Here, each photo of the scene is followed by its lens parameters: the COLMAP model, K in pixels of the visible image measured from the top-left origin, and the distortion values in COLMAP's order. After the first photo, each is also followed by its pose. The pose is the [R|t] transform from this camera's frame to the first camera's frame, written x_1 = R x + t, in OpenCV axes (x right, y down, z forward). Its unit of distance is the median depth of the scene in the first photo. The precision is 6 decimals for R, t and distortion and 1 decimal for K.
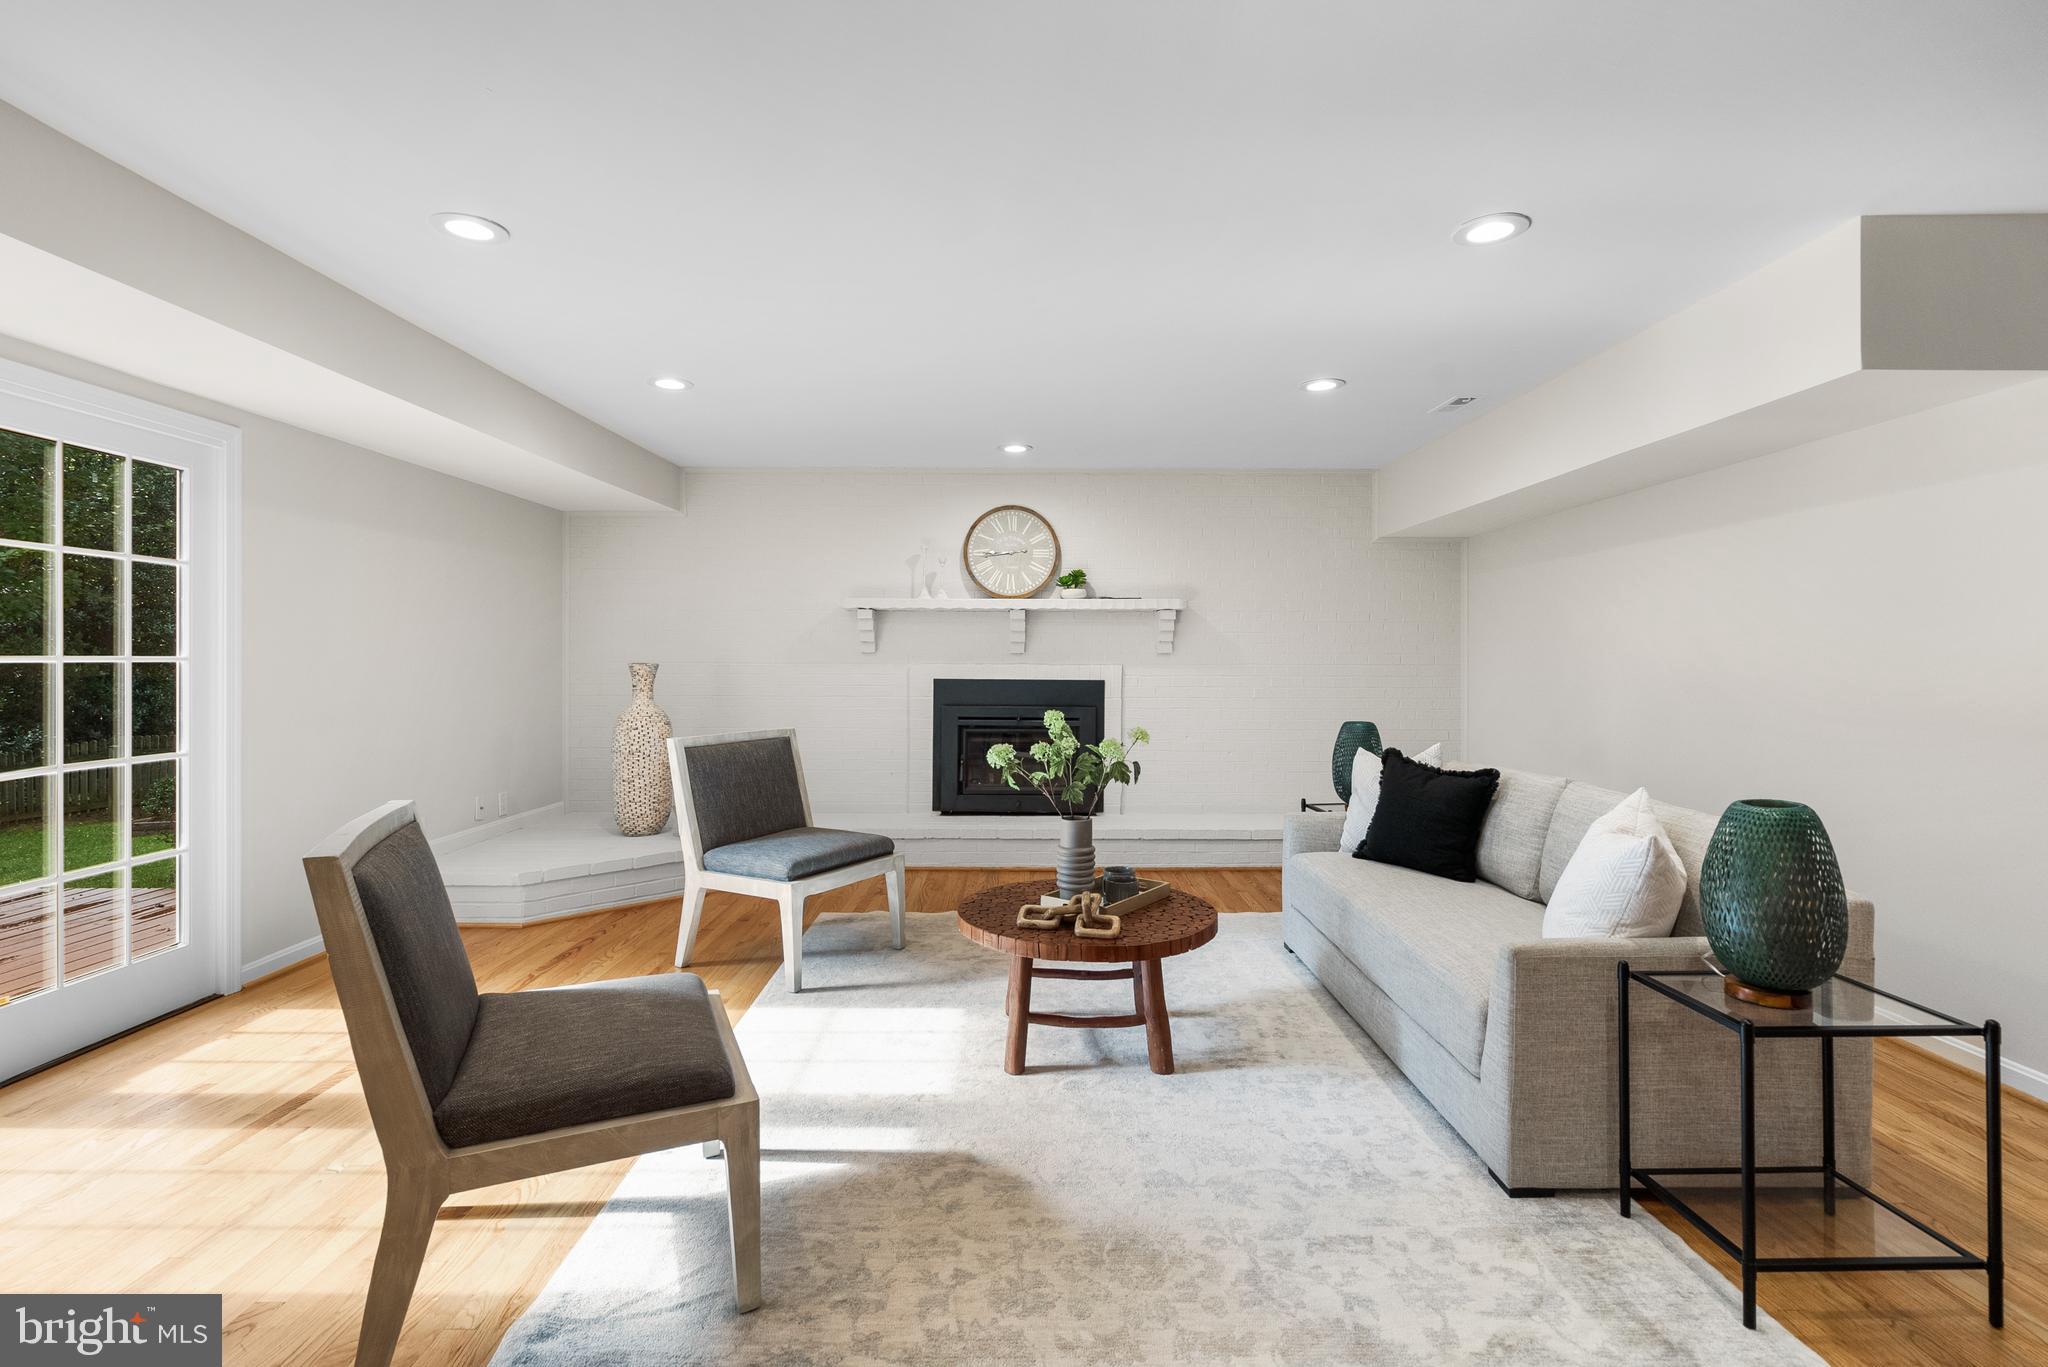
lens RADIAL K [[932.3, 0, 1018.4], [0, 932.3, 676.4], [0, 0, 1]] dist [-0.004137, -0.000087]
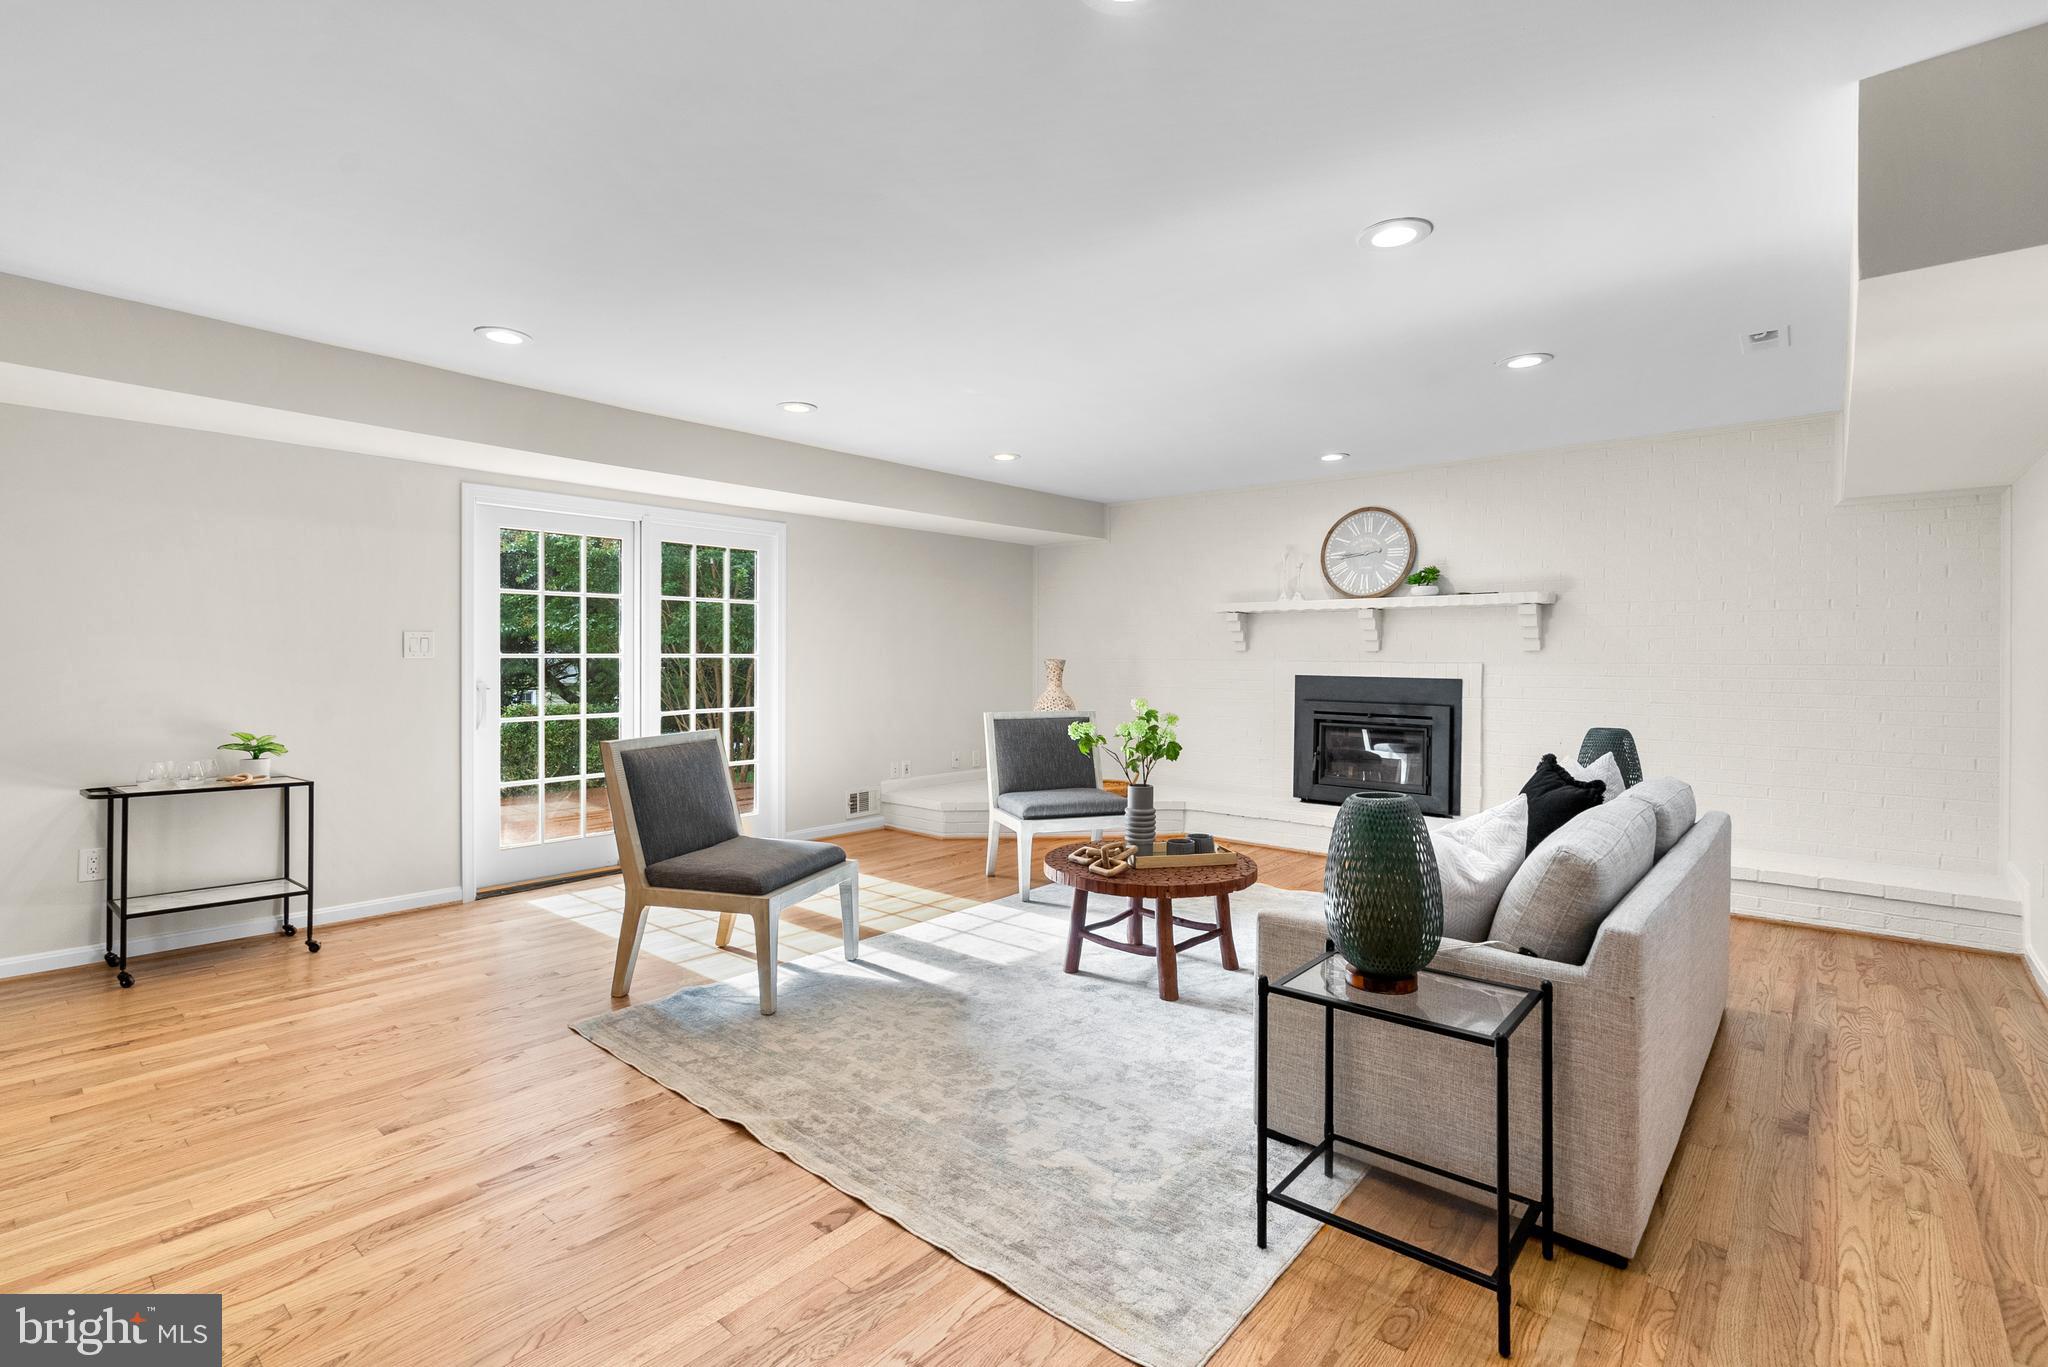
lens RADIAL K [[936.2, 0, 1053.9], [0, 936.2, 683.2], [0, 0, 1]] dist [-0.000481, 0.000618]
pose [[0.765031, 0.019727, -0.643691, 0.662699], [-0.013750, 0.999803, 0.014299, 0.000386], [0.643846, -0.002089, 0.765152, -0.018032]]
